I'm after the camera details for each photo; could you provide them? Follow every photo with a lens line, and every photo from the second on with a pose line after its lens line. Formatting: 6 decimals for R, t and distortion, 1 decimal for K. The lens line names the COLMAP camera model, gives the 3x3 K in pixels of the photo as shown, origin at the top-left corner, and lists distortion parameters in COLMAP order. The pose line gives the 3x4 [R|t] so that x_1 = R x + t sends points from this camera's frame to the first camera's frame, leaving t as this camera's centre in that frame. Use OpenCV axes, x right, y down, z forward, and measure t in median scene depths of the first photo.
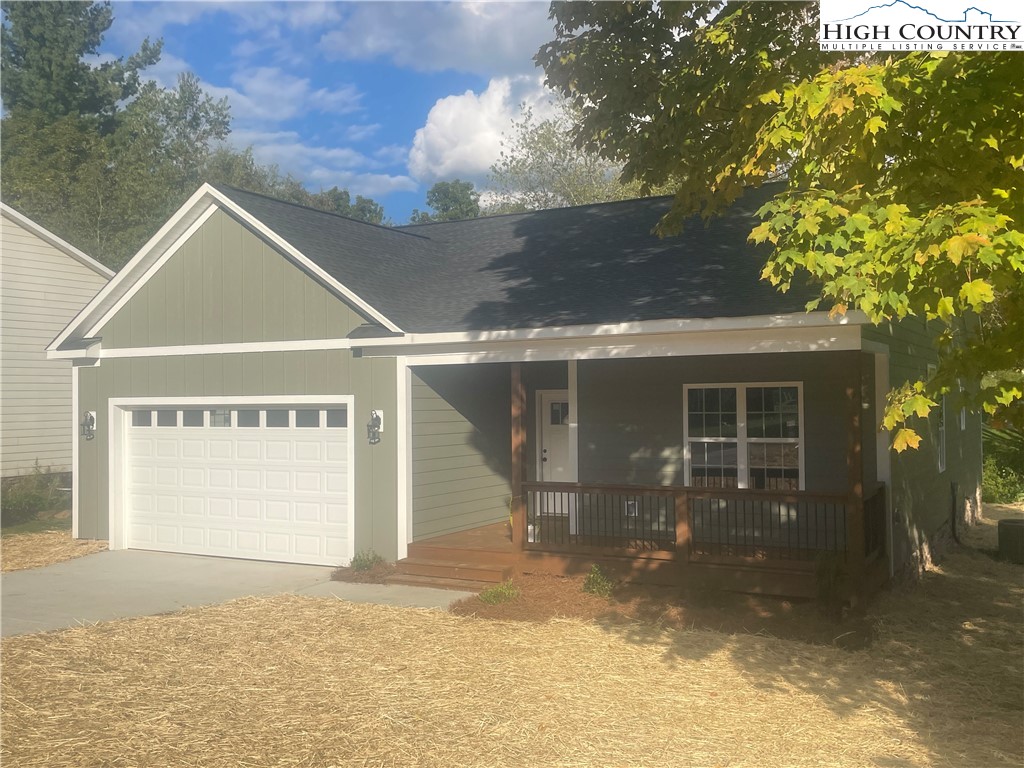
lens RADIAL K [[1010.5, 0, 520.8], [0, 1010.5, 382.6], [0, 0, 1]] dist [0.040473, 0.000000]
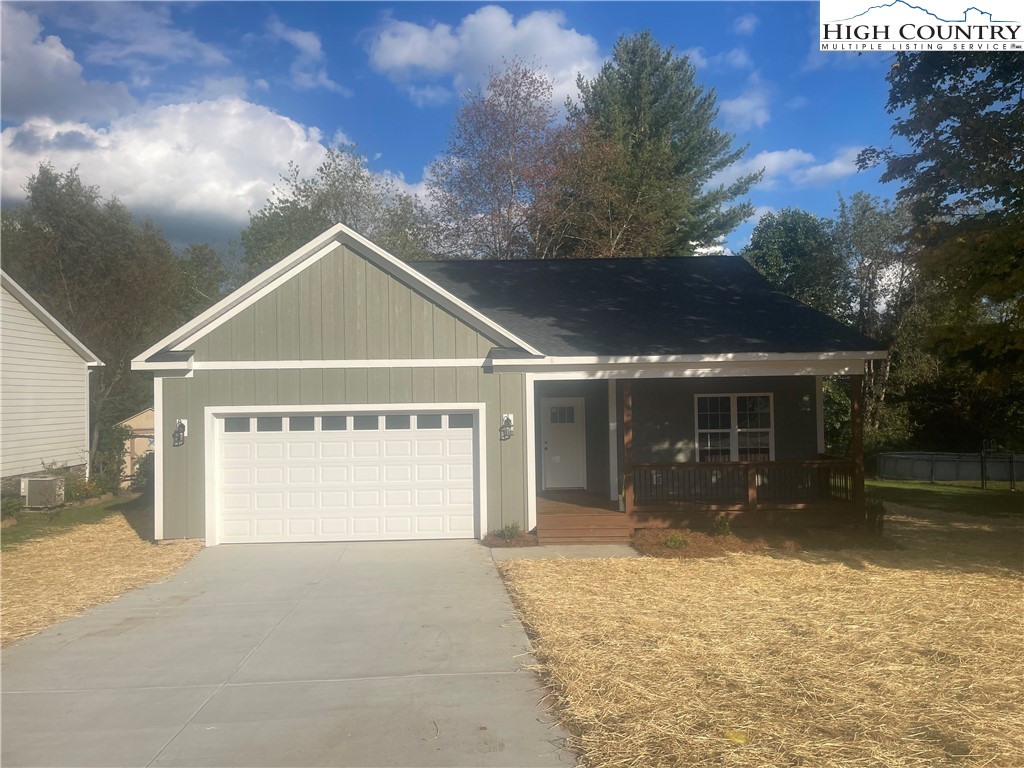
lens RADIAL K [[780.5, 0, 516.5], [0, 780.5, 378.7], [0, 0, 1]] dist [0.065986, -0.074505]
pose [[0.864960, 0.009226, 0.501756, -0.618946], [-0.002358, 0.999895, -0.014321, -0.004052], [-0.501835, 0.011204, 0.864891, 0.121480]]
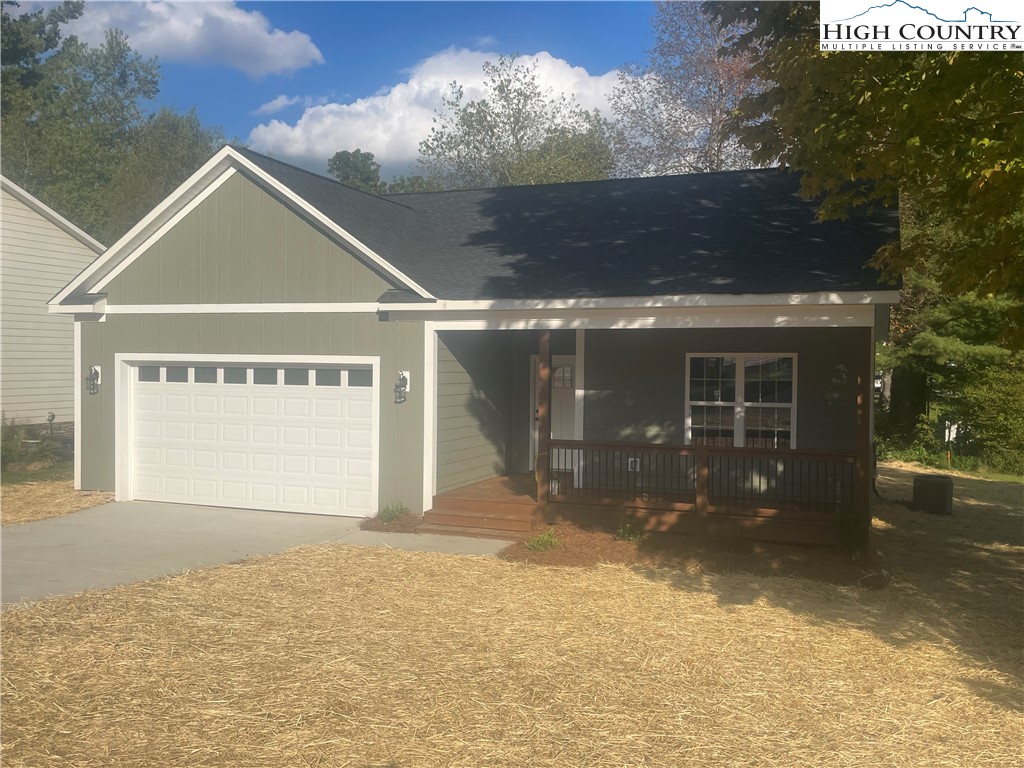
lens RADIAL K [[936.0, 0, 521.1], [0, 936.0, 384.6], [0, 0, 1]] dist [0.067392, -0.064685]
pose [[0.990853, 0.017469, 0.133810, -0.147030], [-0.022936, 0.998959, 0.039429, -0.000298], [-0.132982, -0.042137, 0.990222, 0.006727]]
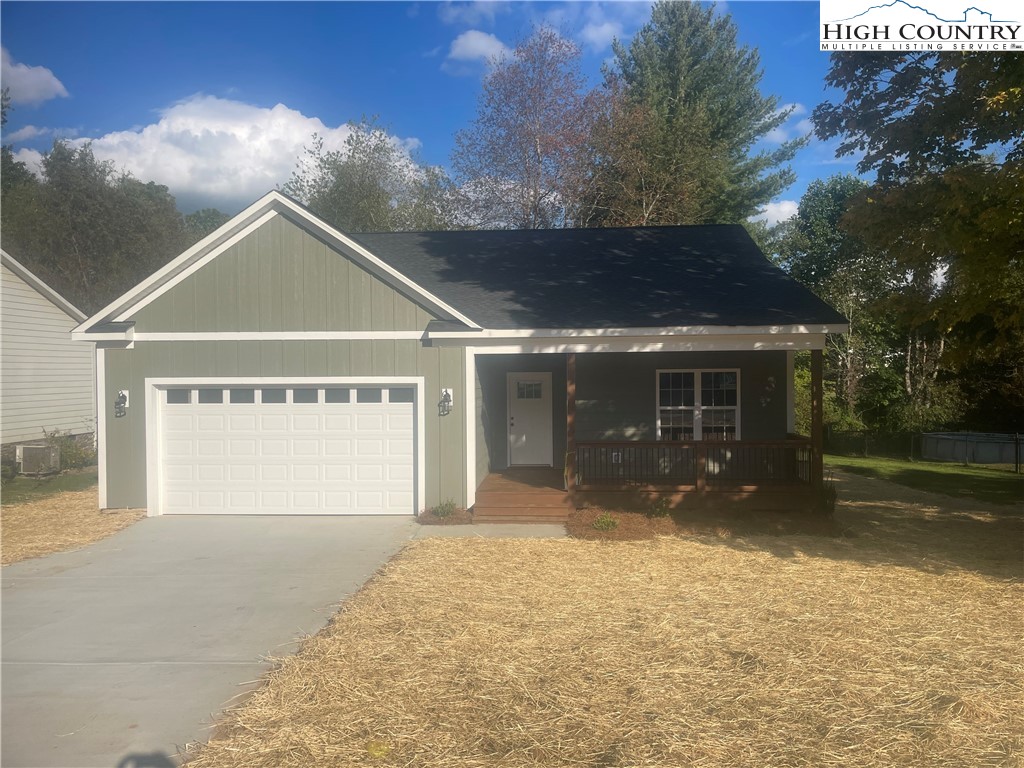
lens RADIAL K [[780.5, 0, 519.4], [0, 780.5, 379.8], [0, 0, 1]] dist [0.065986, -0.074505]
pose [[0.904333, -0.000231, 0.426827, -0.463034], [-0.009553, 0.999738, 0.020781, -0.004943], [-0.426720, -0.022870, 0.904095, 0.077179]]
